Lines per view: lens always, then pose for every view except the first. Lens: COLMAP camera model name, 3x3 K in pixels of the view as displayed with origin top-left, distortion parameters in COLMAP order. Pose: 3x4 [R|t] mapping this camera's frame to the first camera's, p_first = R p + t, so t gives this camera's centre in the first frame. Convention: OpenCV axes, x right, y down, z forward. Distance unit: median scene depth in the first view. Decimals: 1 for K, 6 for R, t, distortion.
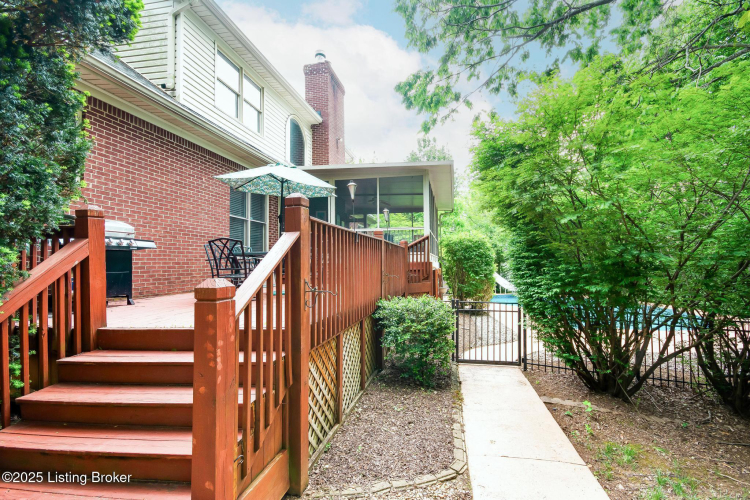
lens RADIAL K [[335.2, 0, 373.5], [0, 335.2, 252.8], [0, 0, 1]] dist [0.002770, 0.000087]
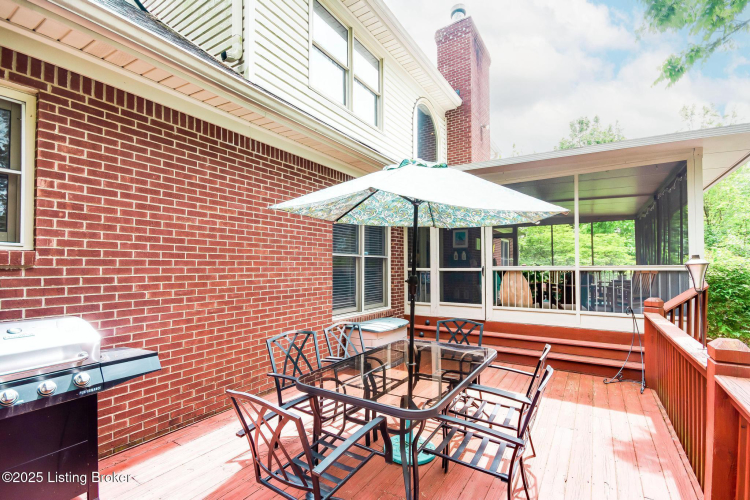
lens RADIAL K [[335.2, 0, 369.4], [0, 335.2, 262.8], [0, 0, 1]] dist [0.002770, 0.000087]
pose [[0.933979, -0.000747, -0.357327, -0.119722], [0.006002, 0.999890, 0.013597, -0.094858], [0.357277, -0.014844, 0.933880, 0.379593]]
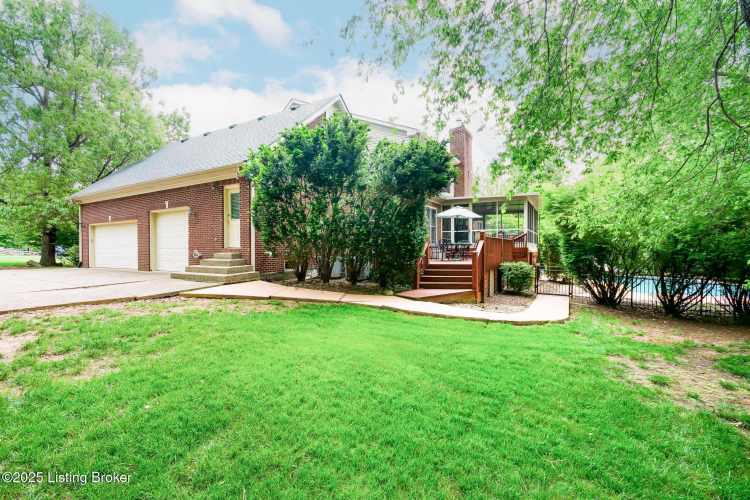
lens RADIAL K [[335.2, 0, 369.3], [0, 335.2, 252.5], [0, 0, 1]] dist [0.002770, 0.000087]
pose [[0.951490, 0.012189, -0.307438, -0.095706], [0.001837, 0.998972, 0.045294, -0.032258], [0.307674, -0.043662, 0.950490, -1.097826]]
